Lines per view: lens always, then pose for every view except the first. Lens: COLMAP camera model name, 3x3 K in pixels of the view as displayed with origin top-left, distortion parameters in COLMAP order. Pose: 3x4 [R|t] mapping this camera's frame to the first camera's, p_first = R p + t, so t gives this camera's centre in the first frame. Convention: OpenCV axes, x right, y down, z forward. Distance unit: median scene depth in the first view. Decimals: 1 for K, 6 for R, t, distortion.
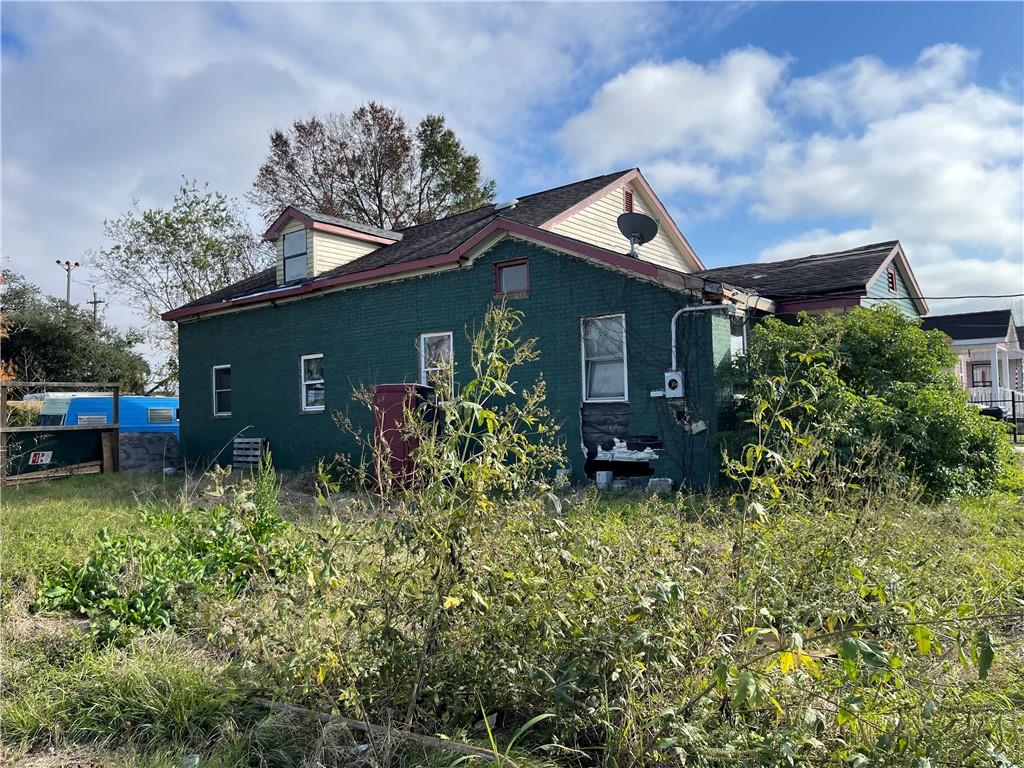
lens RADIAL K [[747.9, 0, 484.4], [0, 747.9, 379.8], [0, 0, 1]] dist [0.078382, -0.086884]
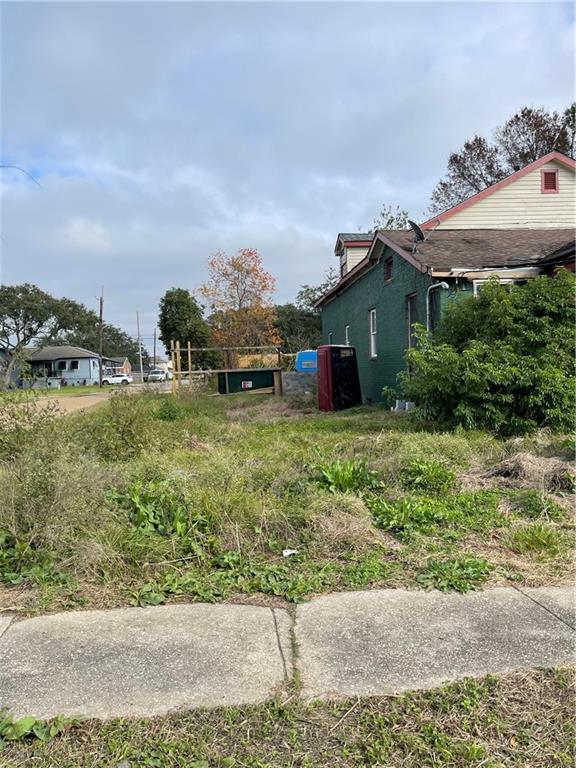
lens RADIAL K [[560.9, 0, 288.0], [0, 560.9, 384.0], [0, 0, 1]] dist [0.078382, -0.086884]
pose [[0.697524, 0.021747, -0.716231, 0.518590], [0.047662, 0.995918, 0.076656, -0.005986], [0.714974, -0.087606, 0.693641, 0.048542]]
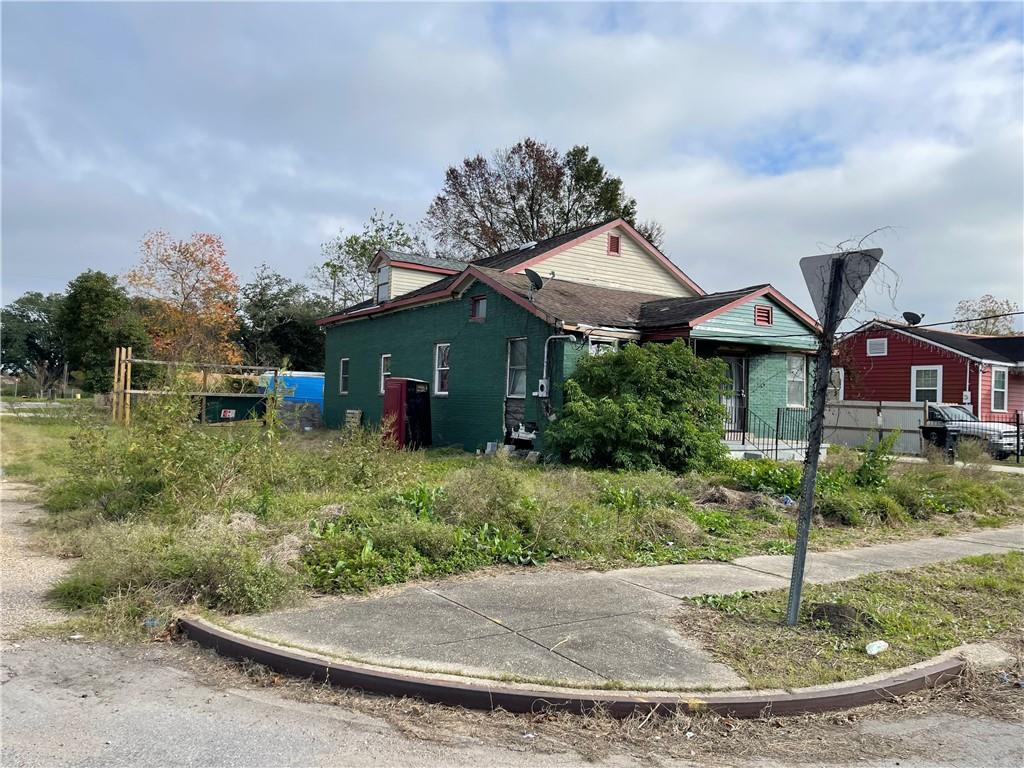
lens RADIAL K [[747.9, 0, 484.4], [0, 747.9, 379.8], [0, 0, 1]] dist [0.078382, -0.086884]
pose [[0.940229, 0.053187, -0.336364, 0.397540], [-0.049282, 0.998582, 0.020143, -0.021193], [0.336958, -0.002362, 0.941517, -0.256588]]
